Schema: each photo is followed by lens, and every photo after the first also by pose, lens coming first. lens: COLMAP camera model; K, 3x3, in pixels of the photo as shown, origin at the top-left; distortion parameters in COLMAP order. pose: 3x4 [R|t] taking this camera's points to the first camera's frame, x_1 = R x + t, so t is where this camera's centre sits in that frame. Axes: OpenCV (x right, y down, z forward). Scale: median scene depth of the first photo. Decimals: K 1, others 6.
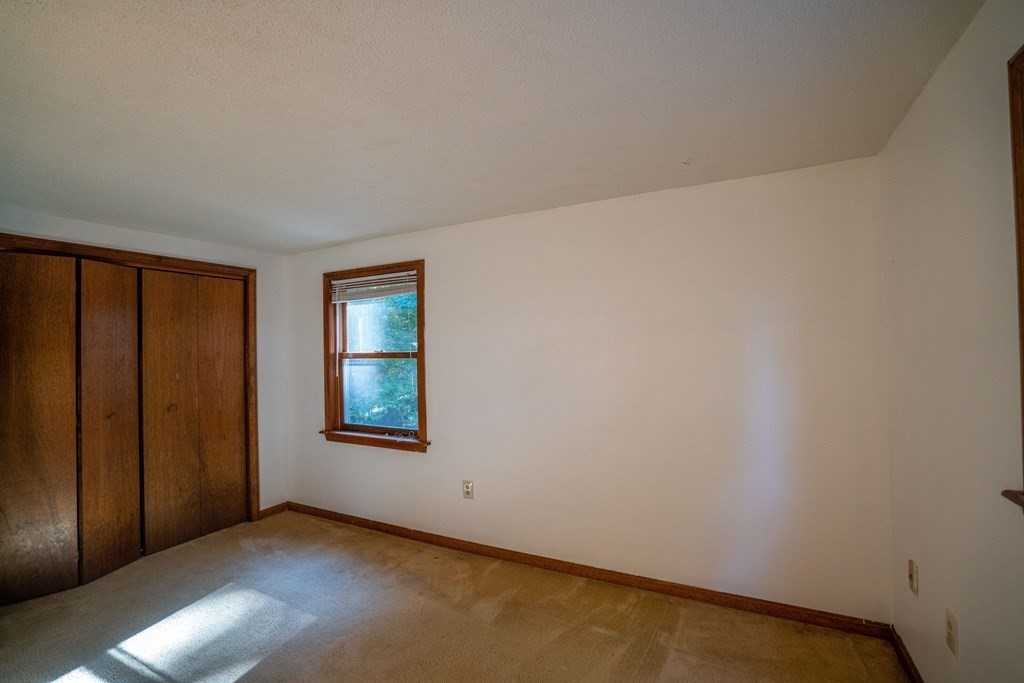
lens RADIAL K [[479.4, 0, 512.0], [0, 479.4, 341.5], [0, 0, 1]] dist [-0.068718, 0.027883]
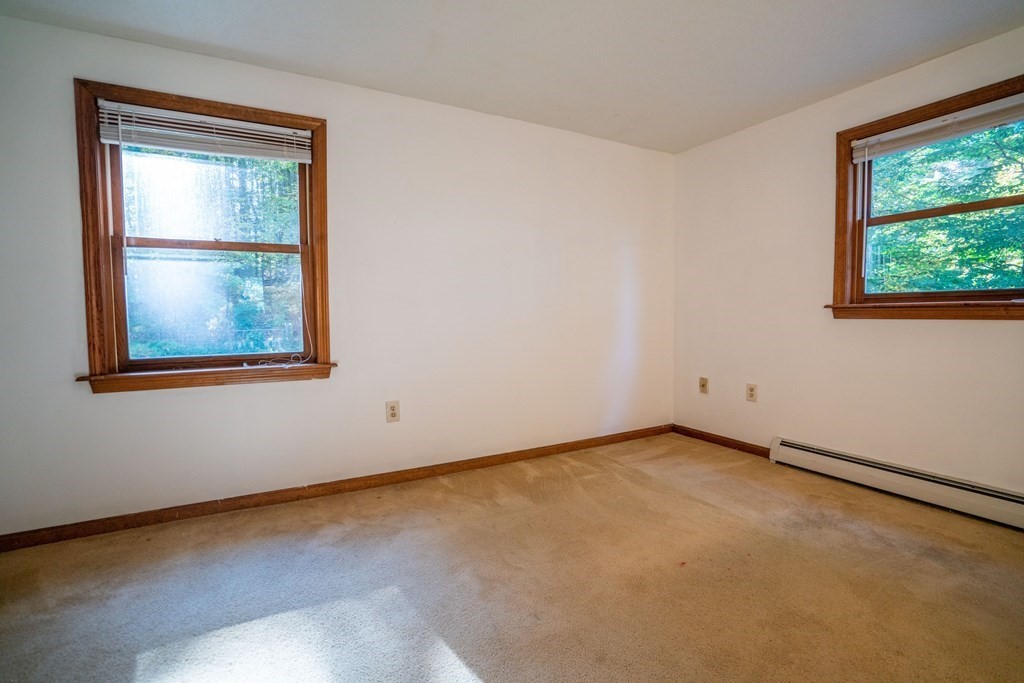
lens RADIAL K [[479.4, 0, 512.0], [0, 479.4, 341.5], [0, 0, 1]] dist [-0.068718, 0.027883]
pose [[0.532691, -0.039183, 0.845402, -0.656146], [-0.016502, 0.998257, 0.056666, 0.125173], [-0.846149, -0.044136, 0.531116, 0.345841]]
